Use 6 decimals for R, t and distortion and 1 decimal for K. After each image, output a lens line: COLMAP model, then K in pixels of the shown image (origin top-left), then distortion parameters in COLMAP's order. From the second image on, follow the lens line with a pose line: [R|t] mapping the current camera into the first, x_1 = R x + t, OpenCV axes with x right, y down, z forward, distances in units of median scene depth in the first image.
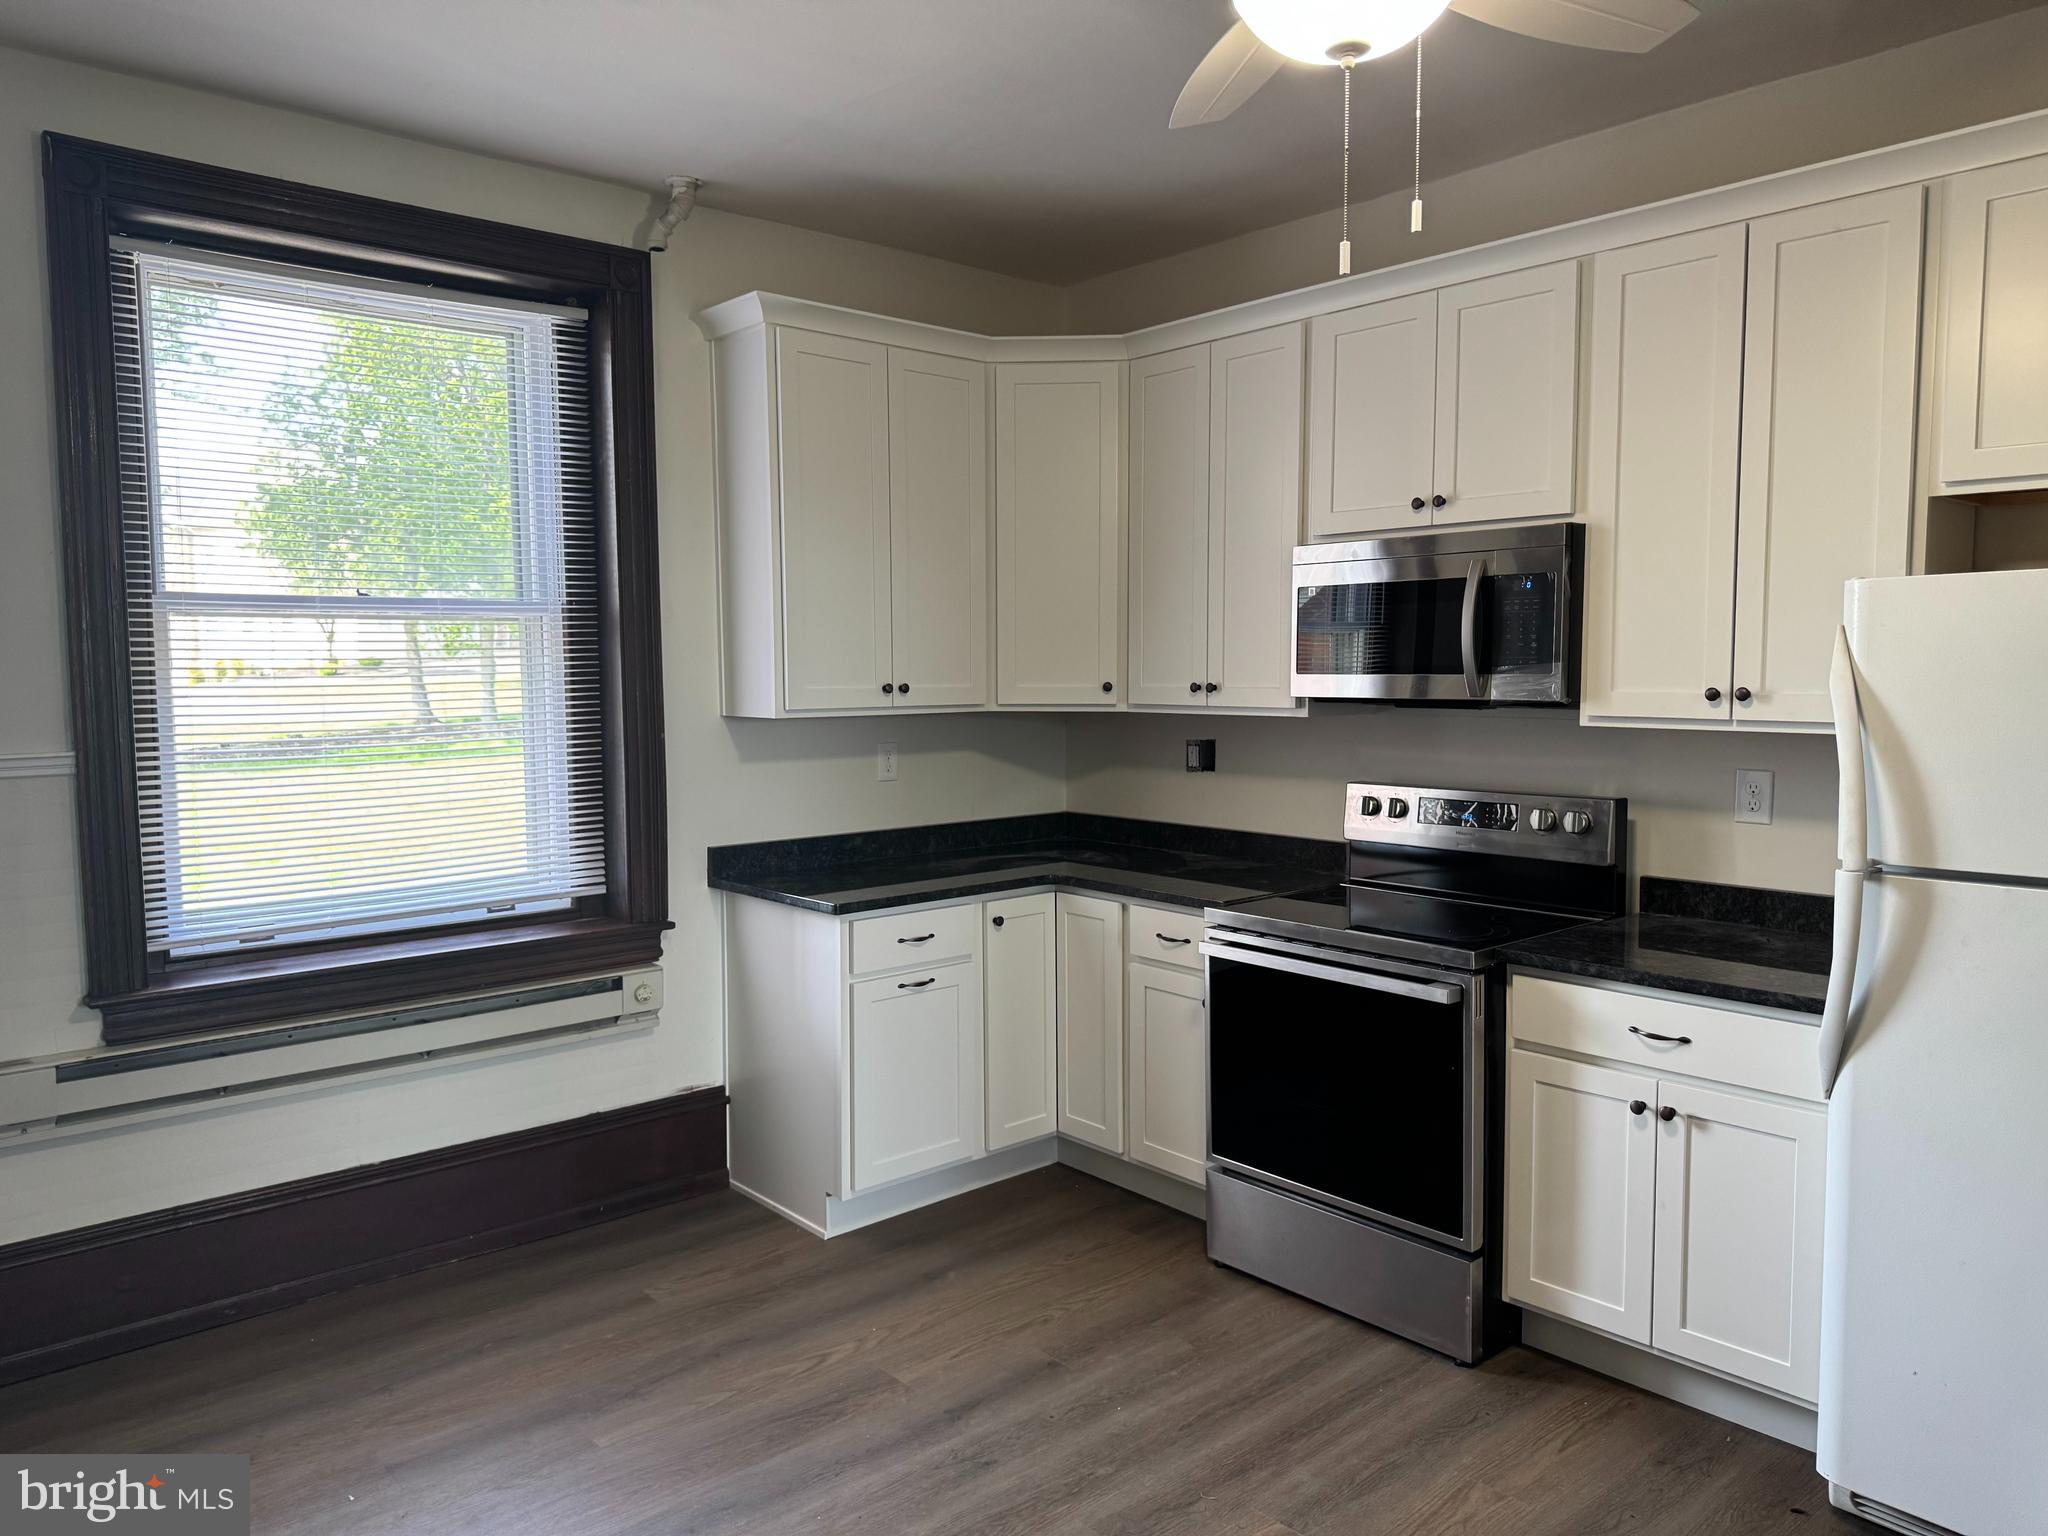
lens RADIAL K [[1428.7, 0, 1024.0], [0, 1428.7, 768.0], [0, 0, 1]] dist [0.120773, -0.166208]
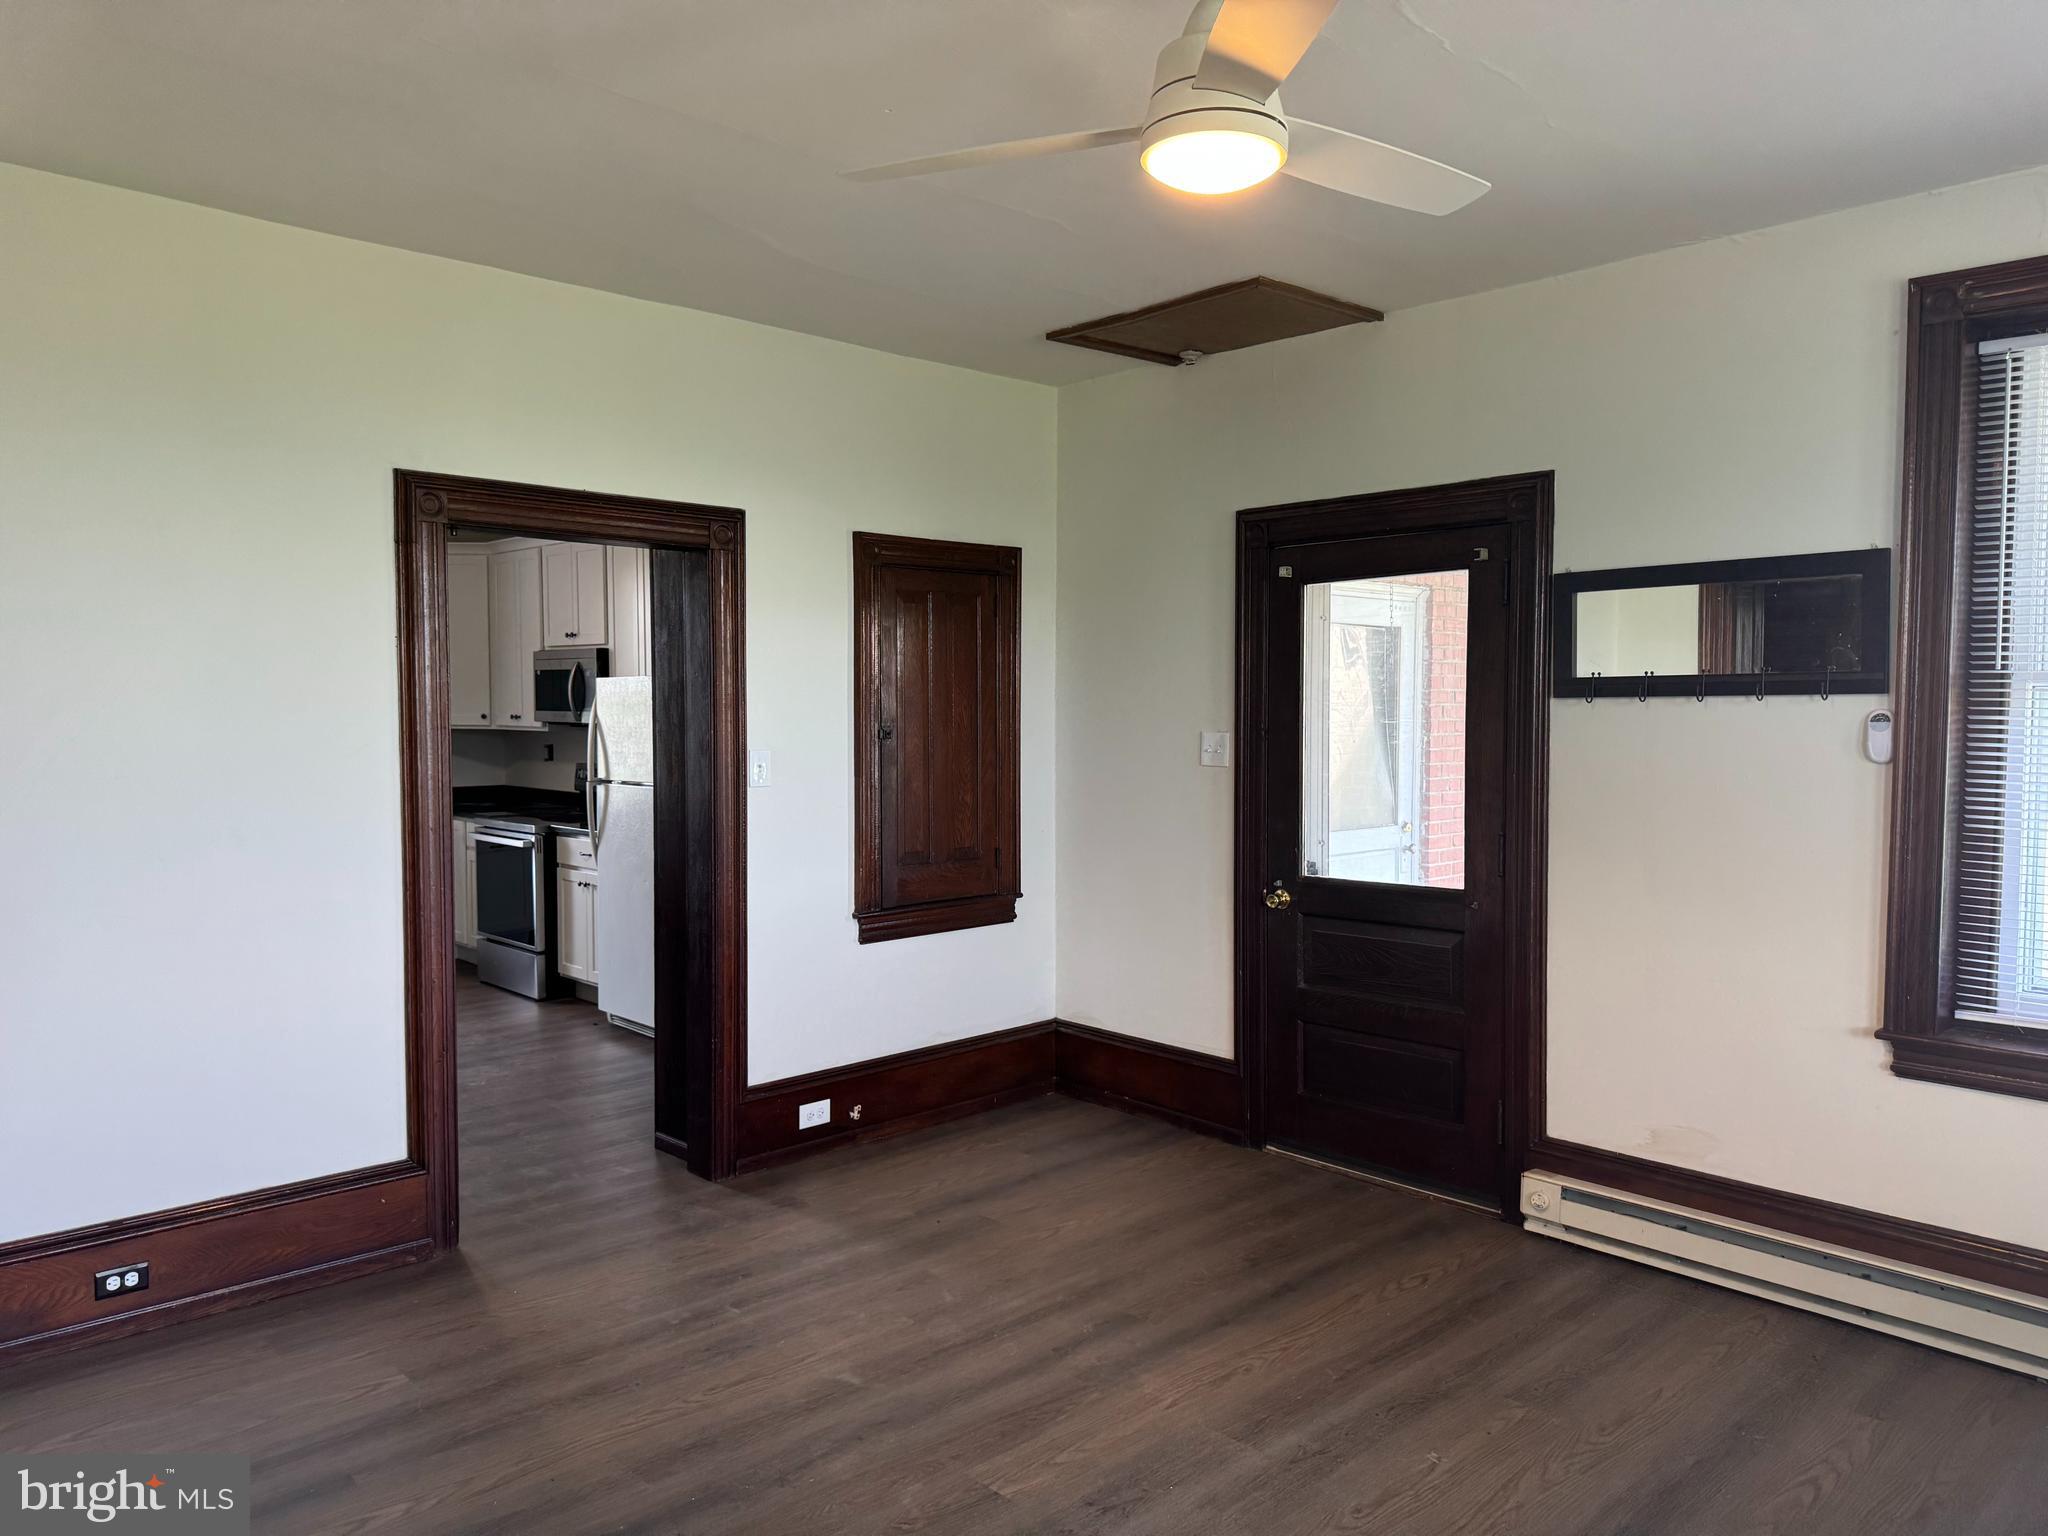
lens RADIAL K [[1428.7, 0, 1024.0], [0, 1428.7, 768.0], [0, 0, 1]] dist [0.120773, -0.166208]
pose [[0.999413, 0.007674, 0.033378, 1.026155], [-0.006709, 0.999558, -0.028948, 0.093328], [-0.033586, 0.028708, 0.999023, -1.418043]]
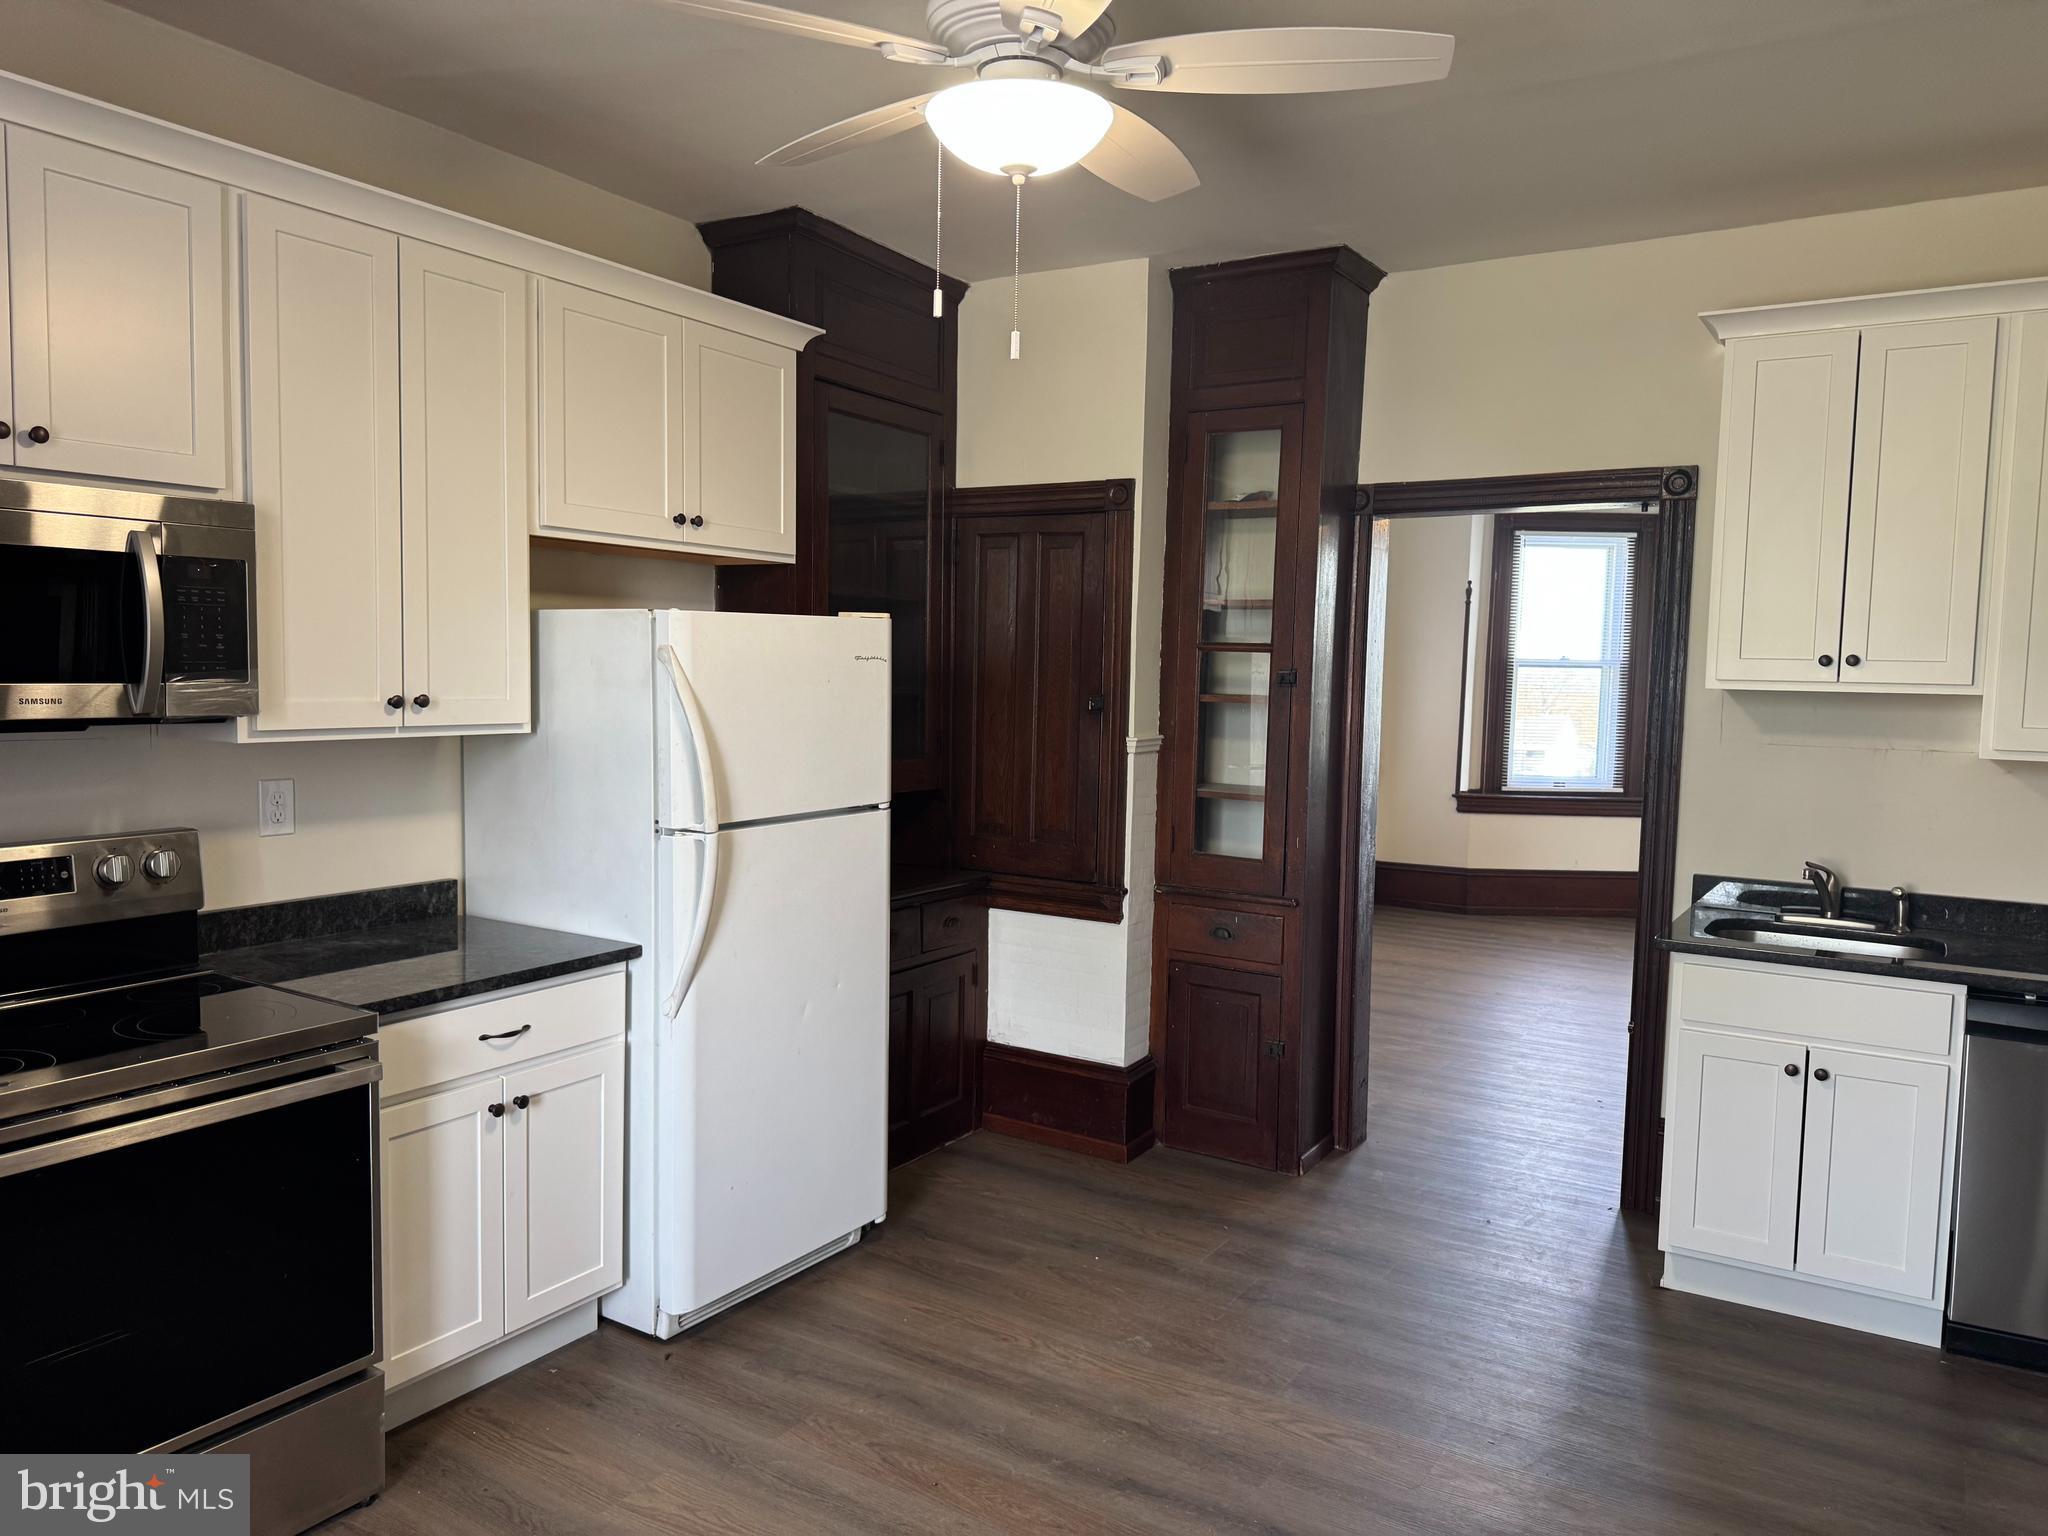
lens RADIAL K [[1428.7, 0, 1024.0], [0, 1428.7, 768.0], [0, 0, 1]] dist [0.120773, -0.166208]
pose [[-0.256347, -0.071383, 0.963945, -0.586127], [0.055160, 0.994564, 0.088319, -0.068166], [-0.965010, 0.075812, -0.251016, 0.817167]]
